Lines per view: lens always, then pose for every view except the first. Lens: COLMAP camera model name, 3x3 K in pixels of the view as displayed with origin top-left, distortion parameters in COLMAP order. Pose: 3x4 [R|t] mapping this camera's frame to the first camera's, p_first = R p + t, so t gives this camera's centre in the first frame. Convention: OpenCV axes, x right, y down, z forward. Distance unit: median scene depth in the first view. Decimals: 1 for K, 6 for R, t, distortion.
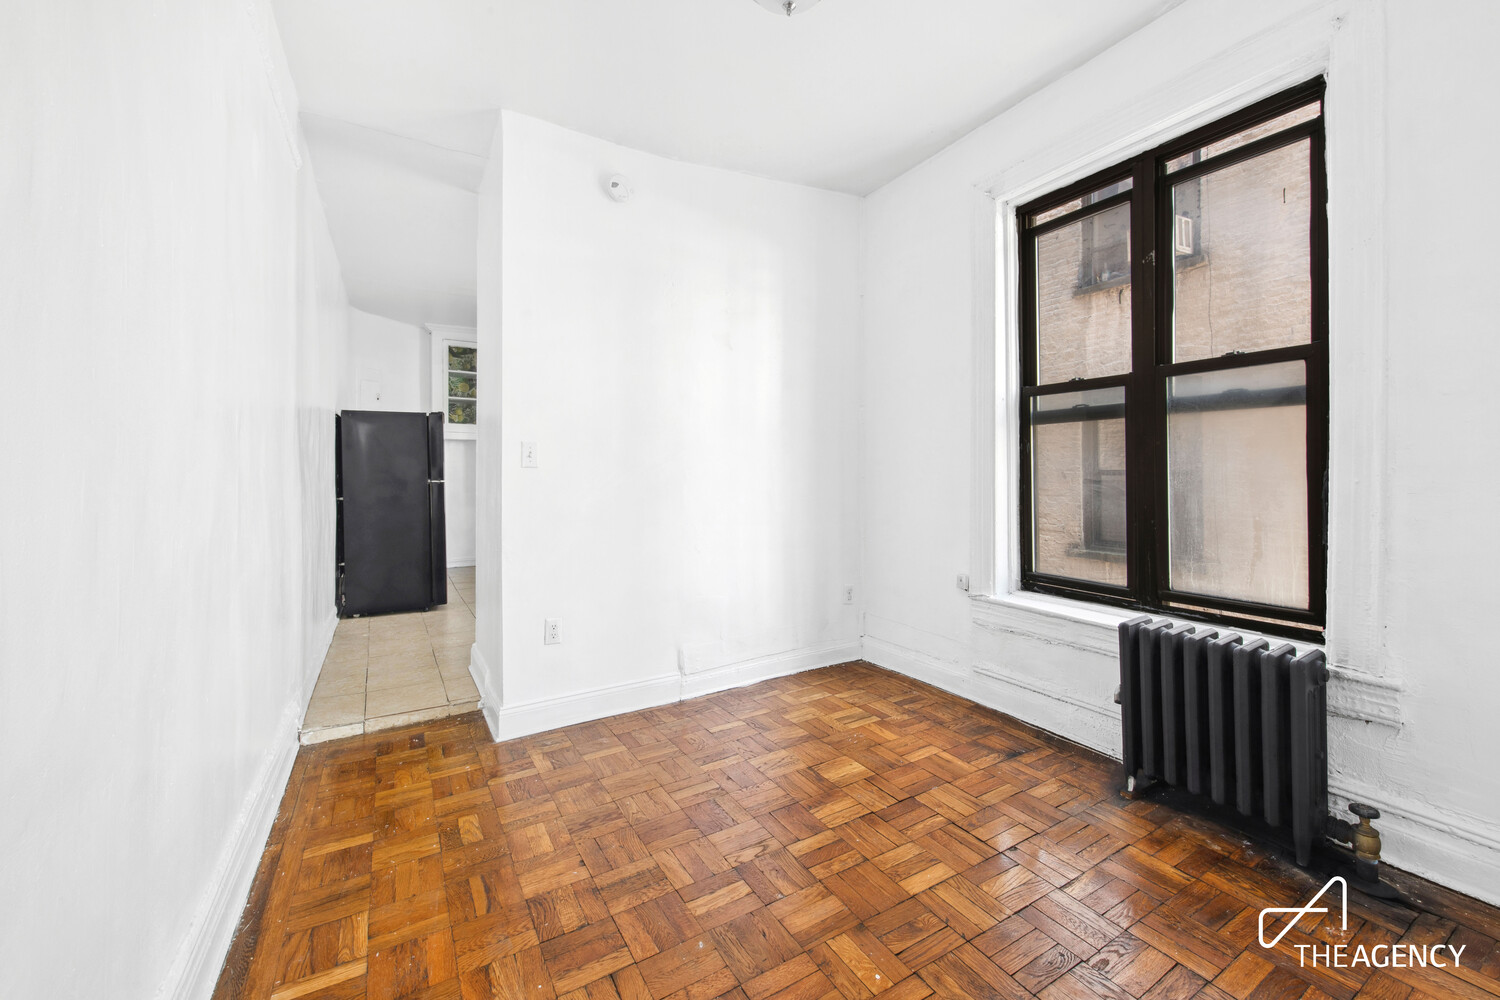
lens RADIAL K [[585.4, 0, 750.0], [0, 585.4, 500.0], [0, 0, 1]] dist [0.000311, -0.000006]
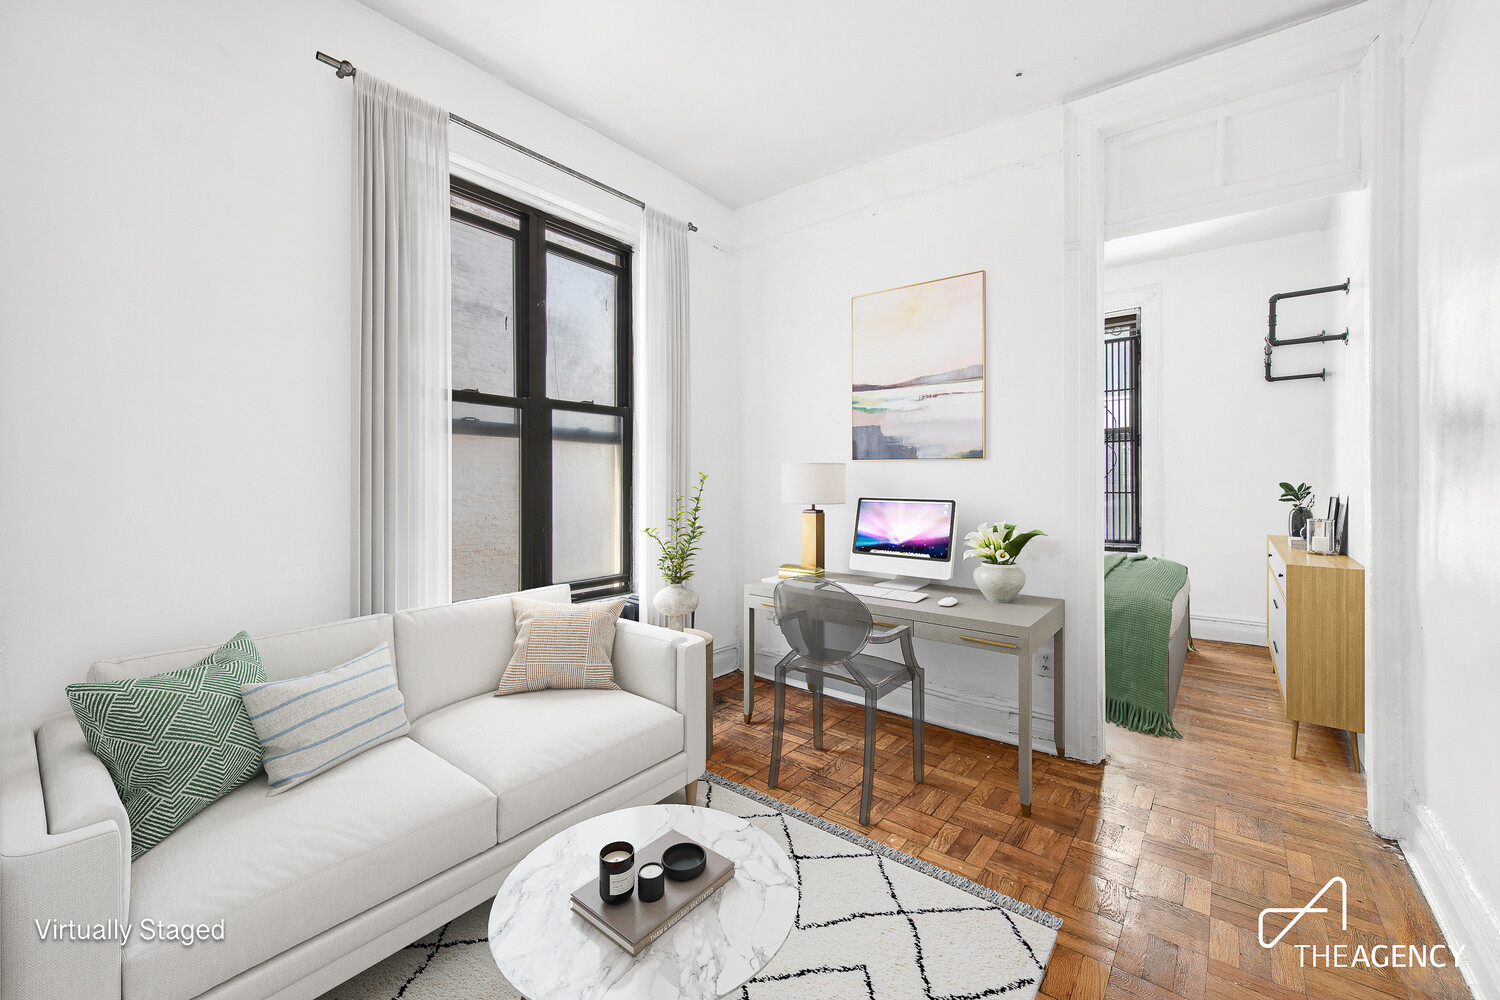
lens RADIAL K [[598.7, 0, 753.6], [0, 598.7, 483.9], [0, 0, 1]] dist [0.000970, 0.000032]
pose [[-0.348631, 0.003852, 0.937252, -0.562965], [0.043851, 0.998964, 0.012206, -0.051687], [-0.936234, 0.045355, -0.348438, 1.022312]]
